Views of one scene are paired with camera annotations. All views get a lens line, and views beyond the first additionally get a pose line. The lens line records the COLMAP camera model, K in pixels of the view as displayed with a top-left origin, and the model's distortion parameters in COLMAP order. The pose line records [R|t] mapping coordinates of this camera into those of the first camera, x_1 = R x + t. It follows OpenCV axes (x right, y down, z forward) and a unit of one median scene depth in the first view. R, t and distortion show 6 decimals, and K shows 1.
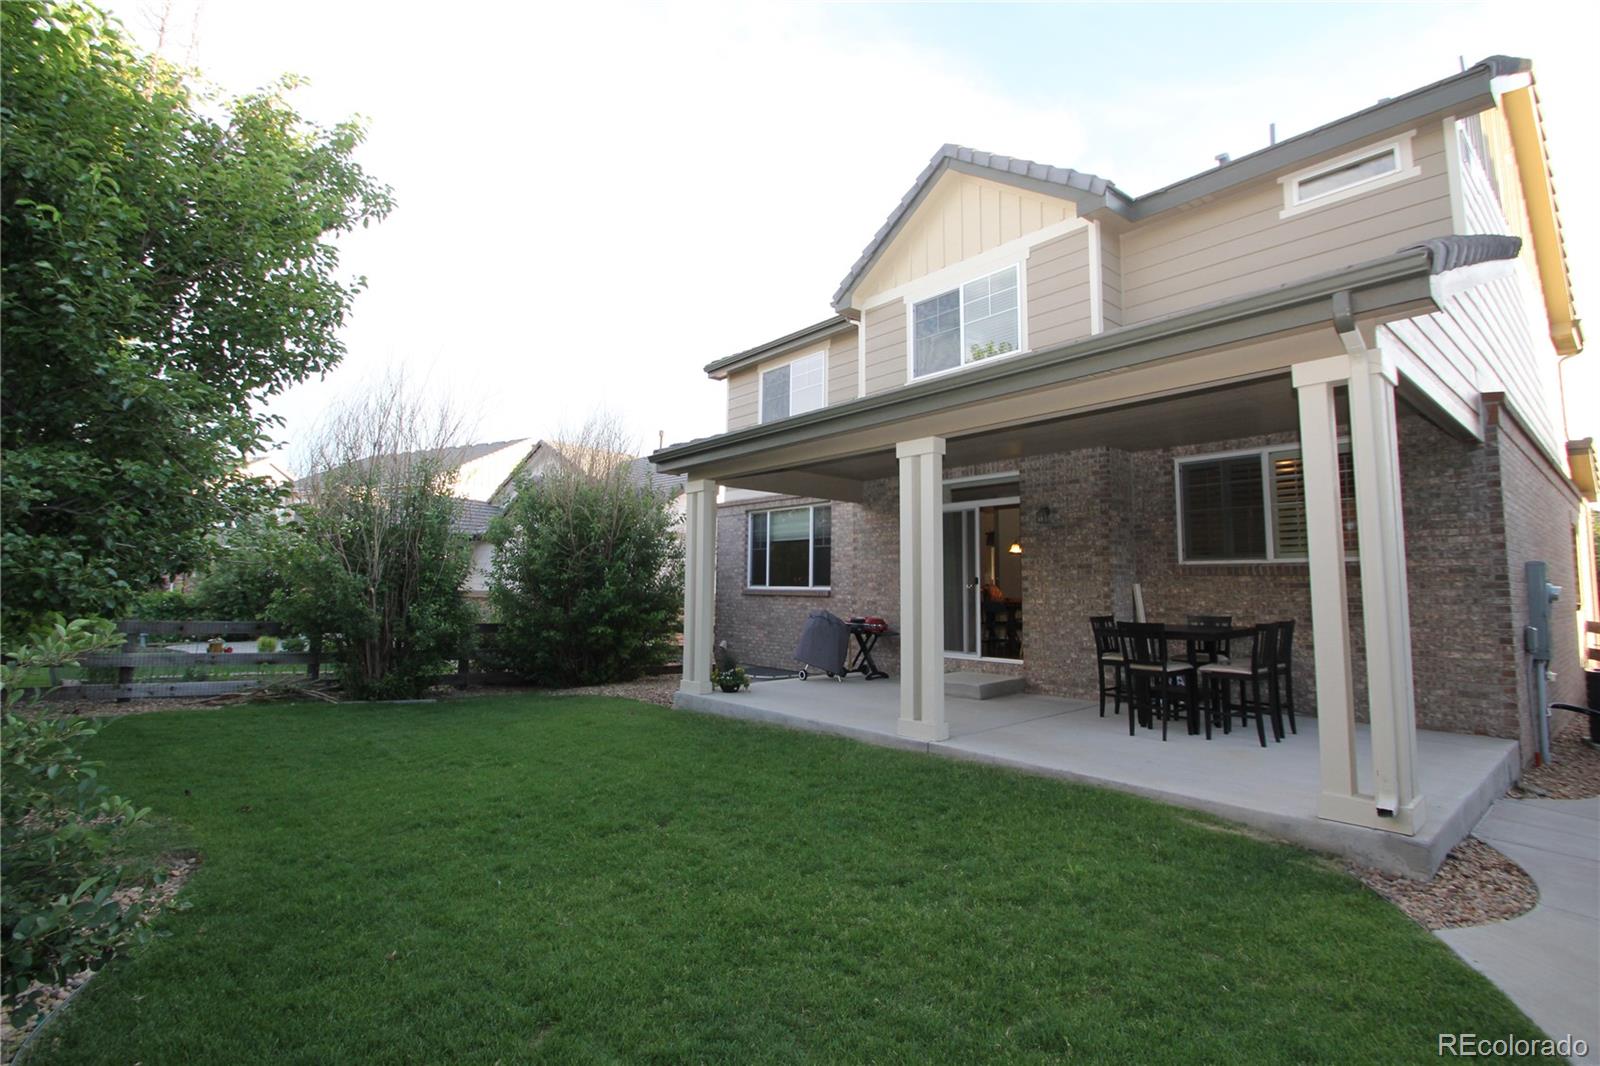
lens RADIAL K [[742.1, 0, 791.1], [0, 742.1, 520.9], [0, 0, 1]] dist [0.010917, -0.016170]
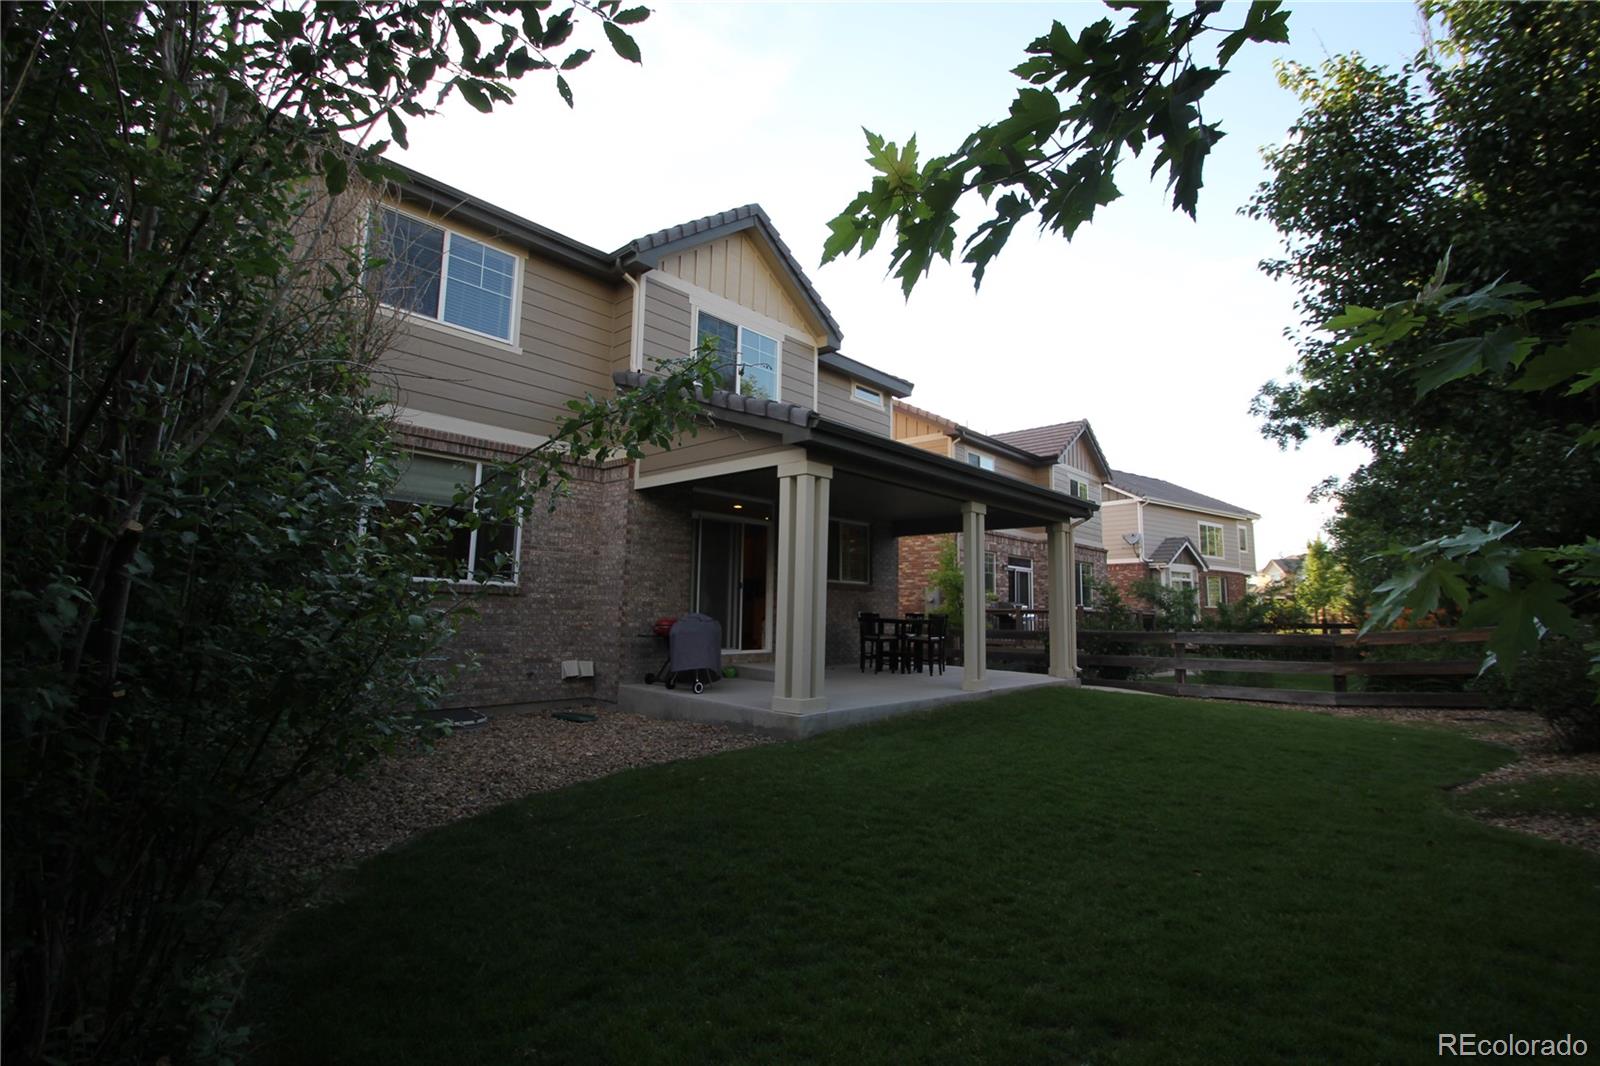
lens RADIAL K [[742.1, 0, 791.1], [0, 742.1, 520.9], [0, 0, 1]] dist [0.010917, -0.016170]
pose [[-0.120169, 0.111762, 0.986442, -1.339319], [-0.111059, 0.985892, -0.125229, 0.172185], [-0.986522, -0.124602, -0.106061, 1.545346]]
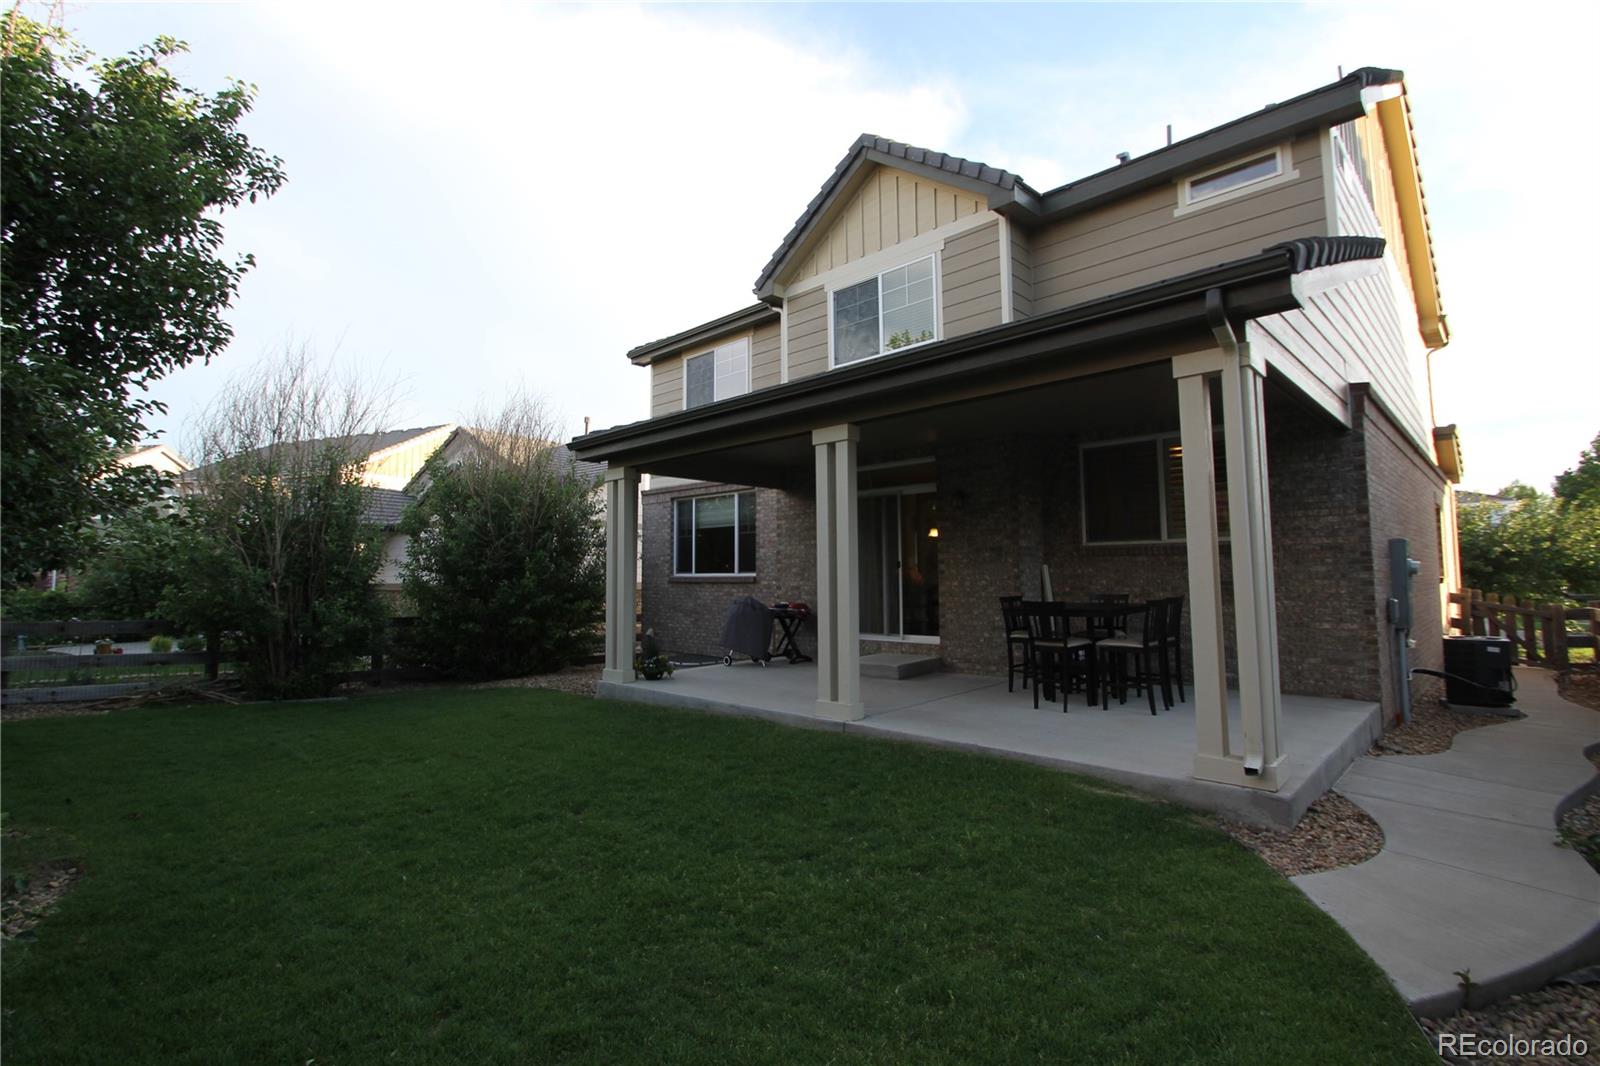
lens RADIAL K [[742.1, 0, 791.1], [0, 742.1, 520.9], [0, 0, 1]] dist [0.010917, -0.016170]
pose [[0.995932, -0.011015, 0.089432, 0.021280], [0.009404, 0.999786, 0.018417, 0.000150], [-0.089616, -0.017501, 0.995823, -0.011106]]
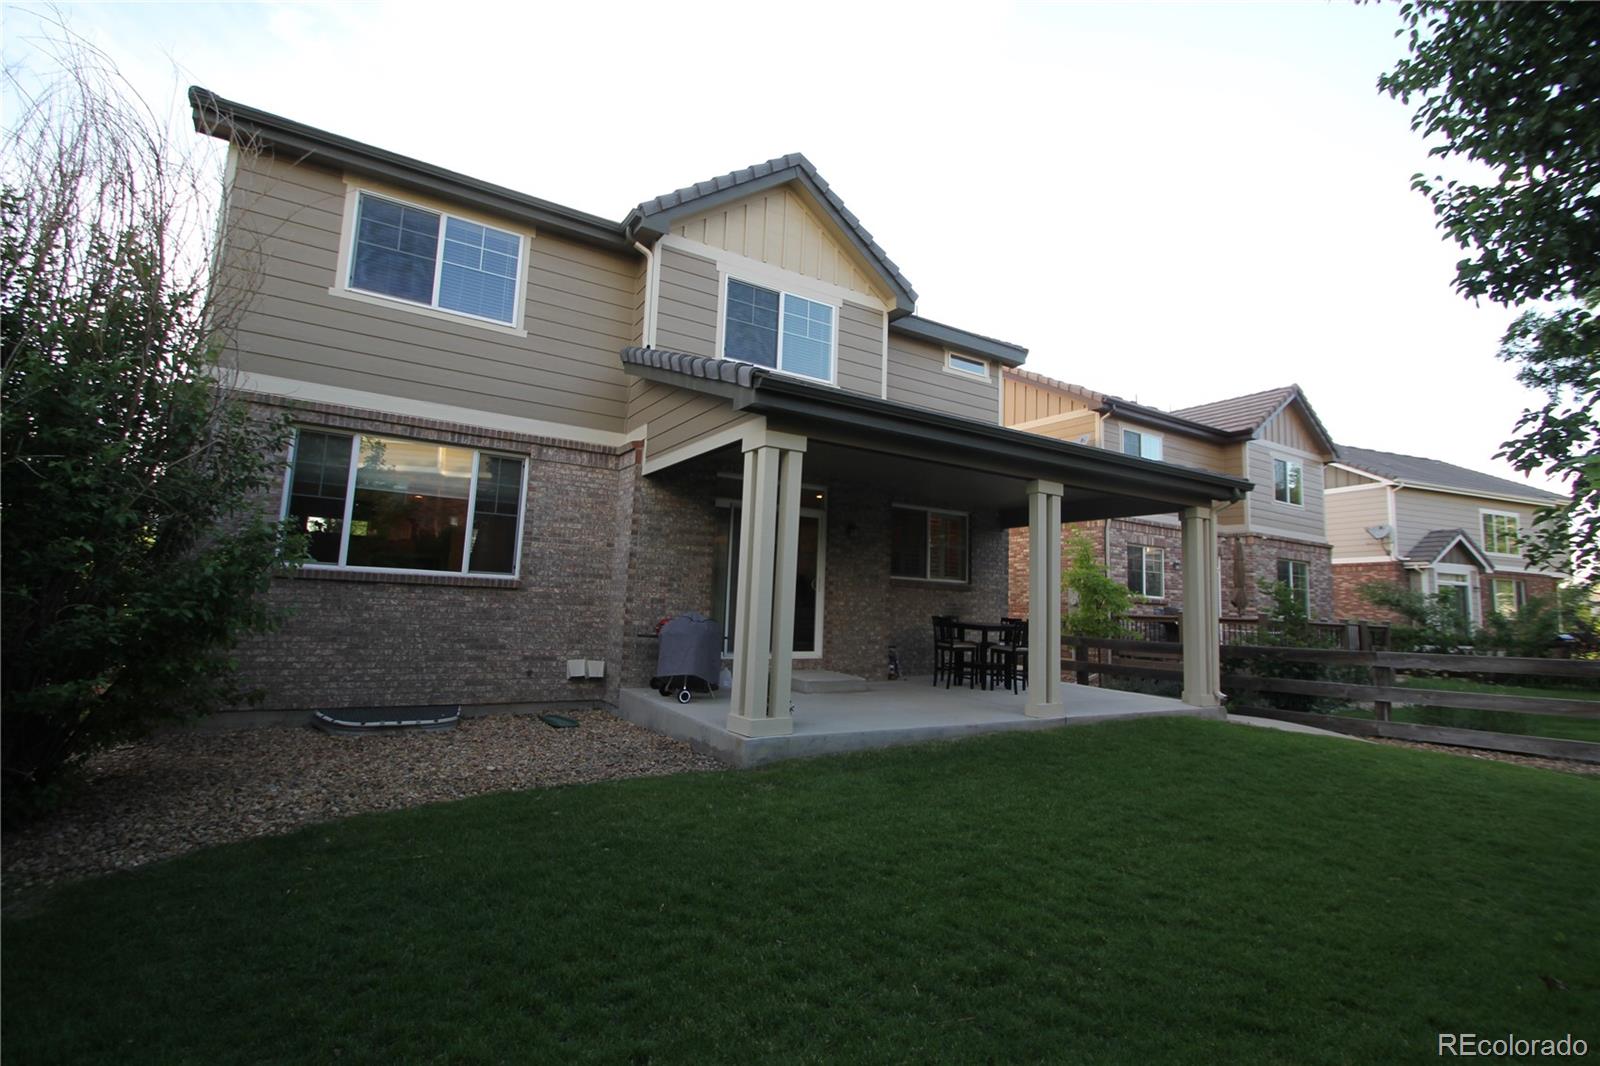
lens RADIAL K [[742.1, 0, 791.1], [0, 742.1, 520.9], [0, 0, 1]] dist [0.010917, -0.016170]
pose [[0.155607, 0.110929, 0.981571, -1.129853], [-0.129085, 0.987437, -0.091128, 0.129935], [-0.979349, -0.112526, 0.167971, 1.200322]]
